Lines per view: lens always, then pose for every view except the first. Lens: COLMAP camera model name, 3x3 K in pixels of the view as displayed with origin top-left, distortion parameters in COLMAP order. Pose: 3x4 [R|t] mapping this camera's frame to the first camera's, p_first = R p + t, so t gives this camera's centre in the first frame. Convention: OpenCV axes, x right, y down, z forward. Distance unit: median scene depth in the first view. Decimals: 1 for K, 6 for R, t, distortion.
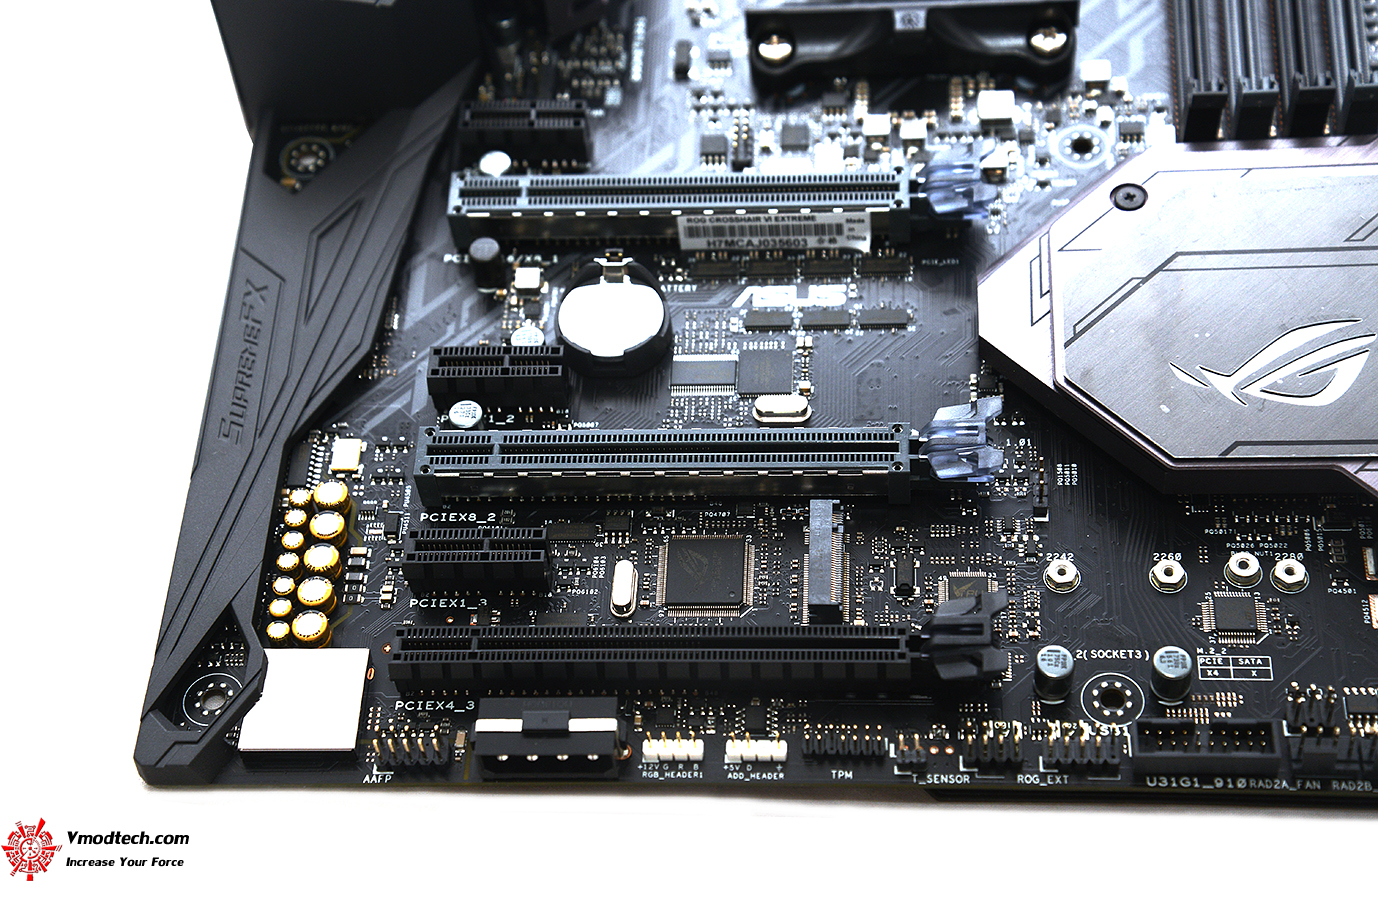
lens RADIAL K [[2479.9, 0, 689.0], [0, 2479.9, 460.0], [0, 0, 1]] dist [0.321600, 0.057688]
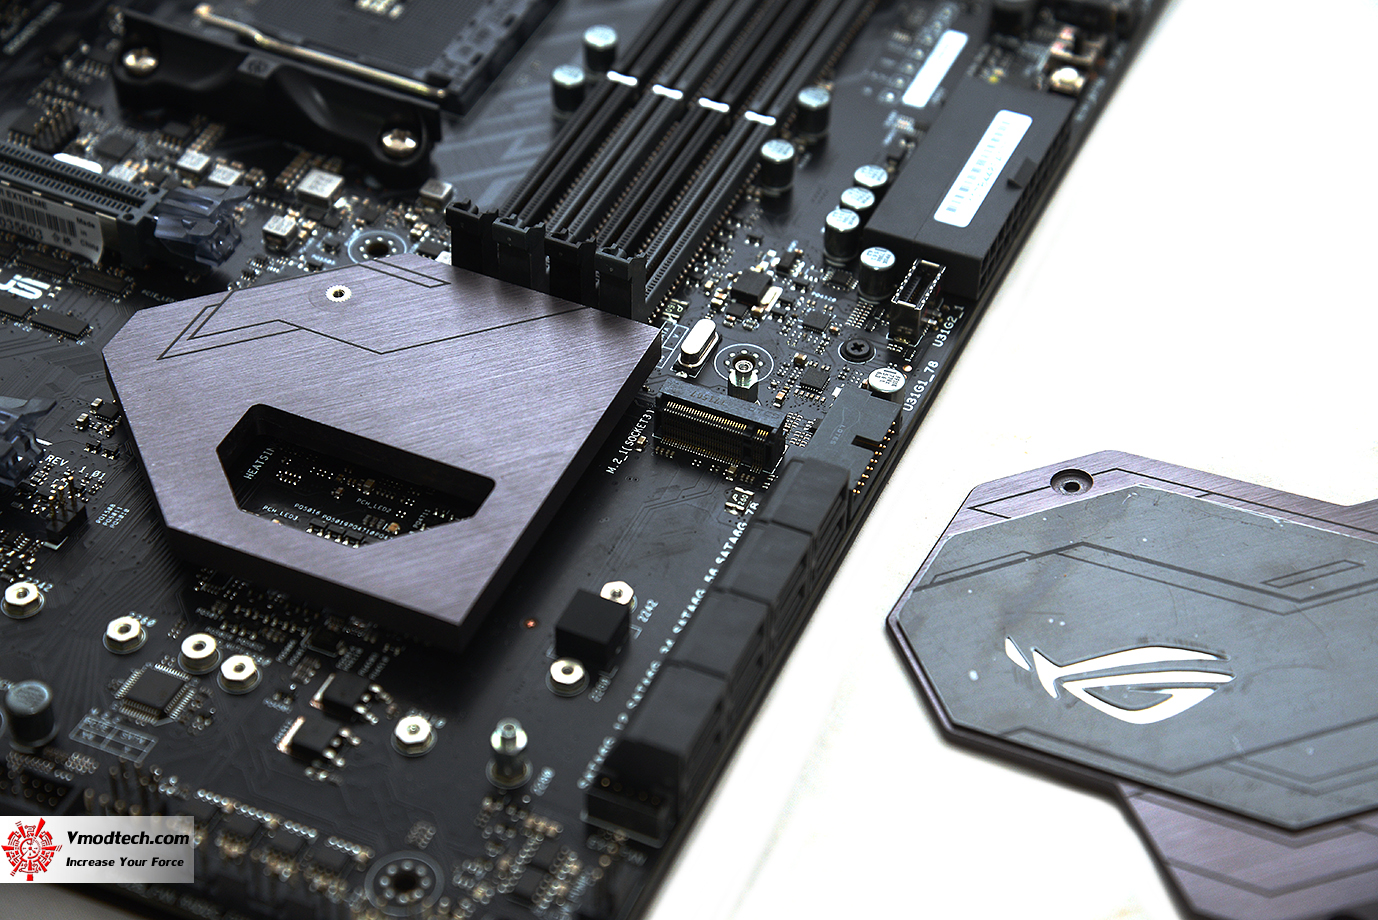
lens RADIAL K [[2717.0, 0, 689.0], [0, 2717.0, 460.0], [0, 0, 1]] dist [0.373796, 0.328852]
pose [[0.926430, 0.322112, -0.194863, 0.507603], [-0.353156, 0.922897, -0.153431, 0.063654], [0.130417, 0.210960, 0.968755, 0.060455]]
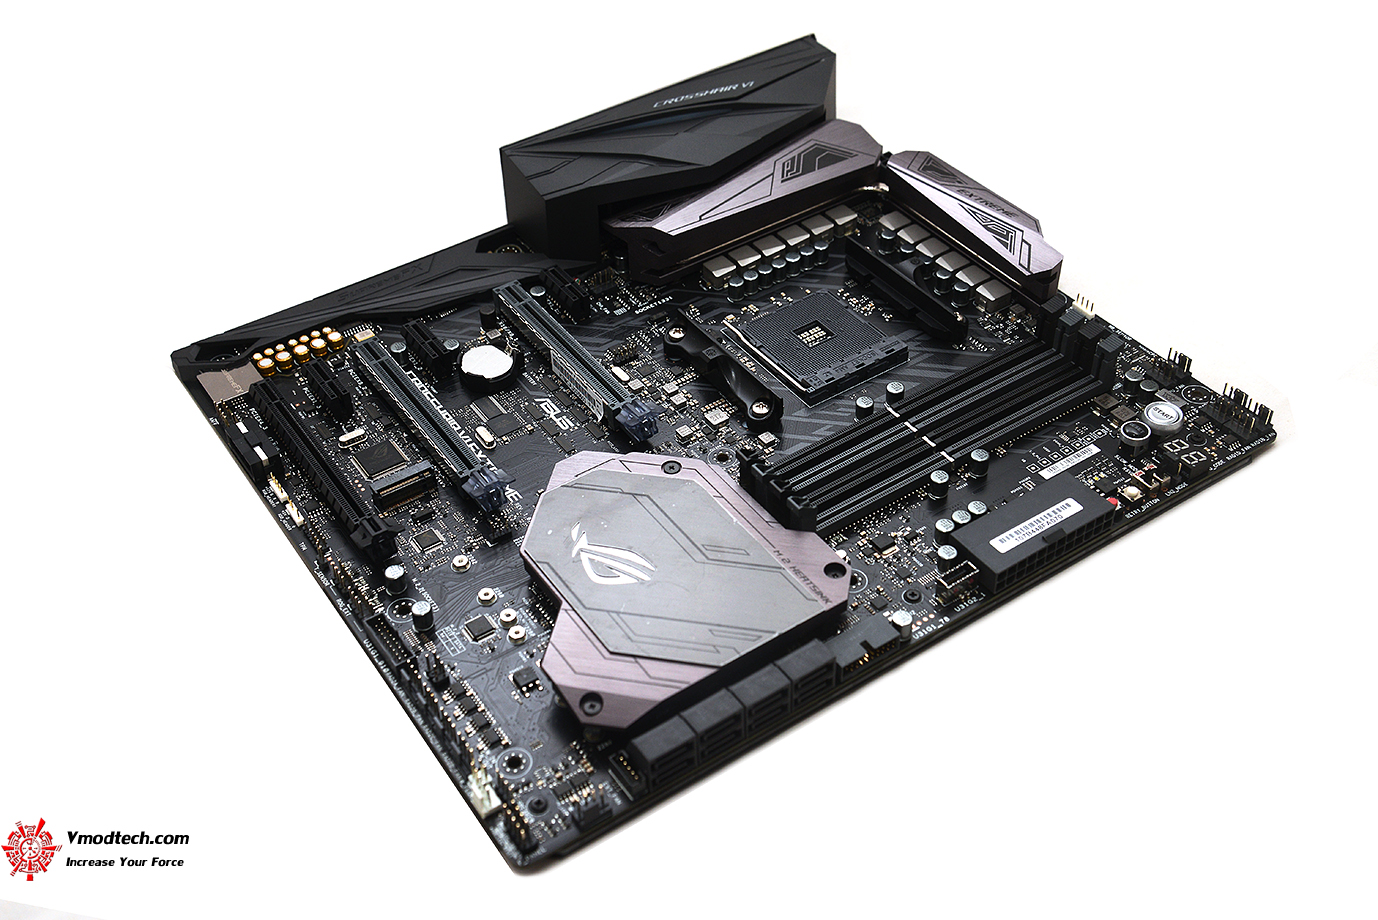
lens RADIAL K [[1504.6, 0, 689.0], [0, 1504.6, 460.0], [0, 0, 1]] dist [0.074104, 0.007225]
pose [[0.595015, 0.585939, -0.550121, 0.772422], [-0.669621, 0.739952, 0.063862, -0.185292], [0.444482, 0.330373, 0.832640, 0.099550]]
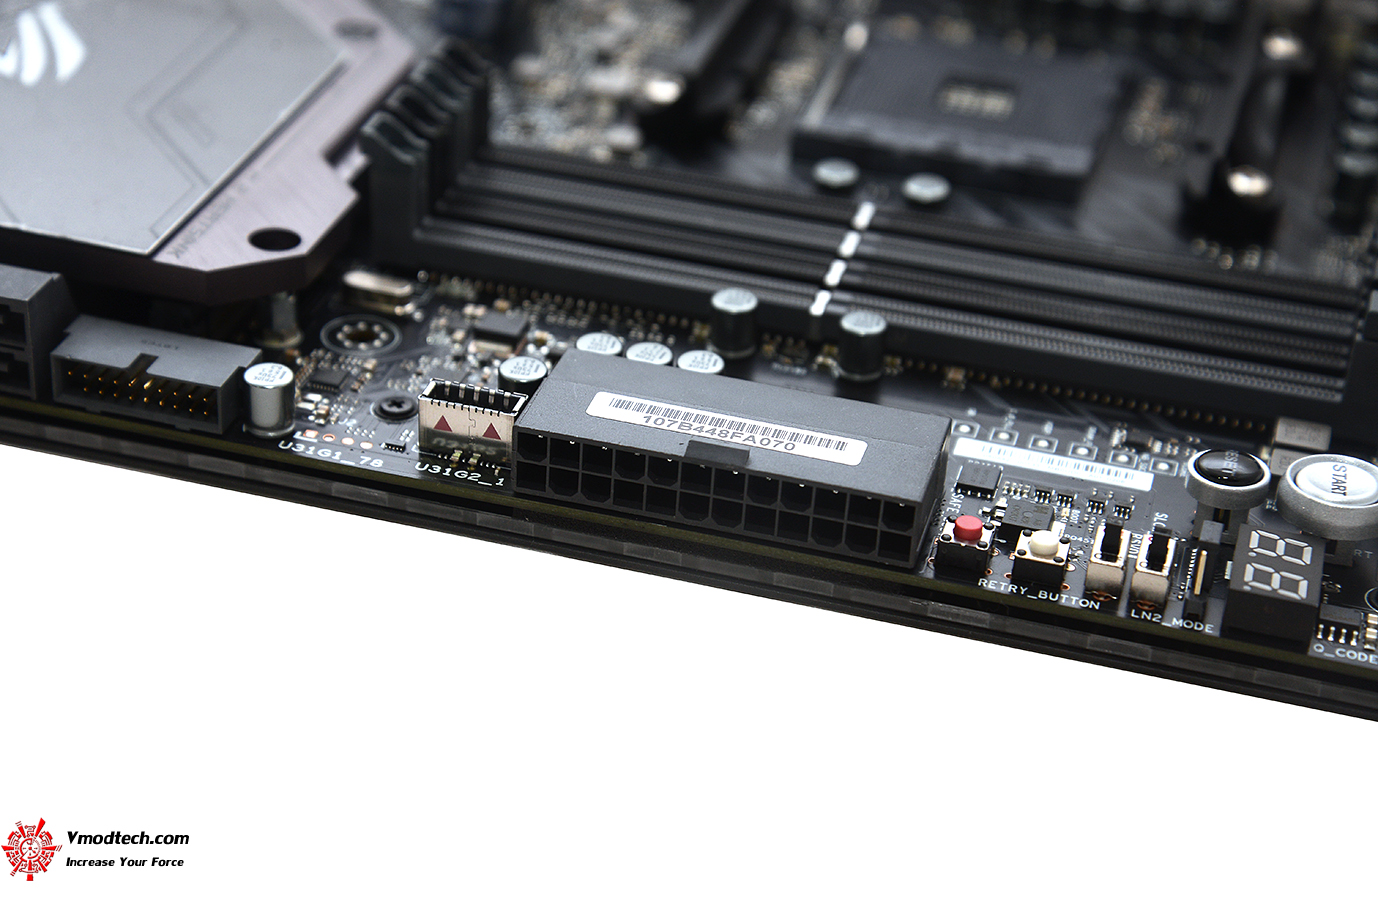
lens RADIAL K [[2669.3, 0, 689.0], [0, 2669.3, 460.0], [0, 0, 1]] dist [0.347660, 0.383848]
pose [[-0.225482, 0.566155, -0.792860, 0.939300], [-0.823283, 0.324416, 0.465789, -0.565599], [0.520925, 0.757775, 0.392956, 0.807555]]
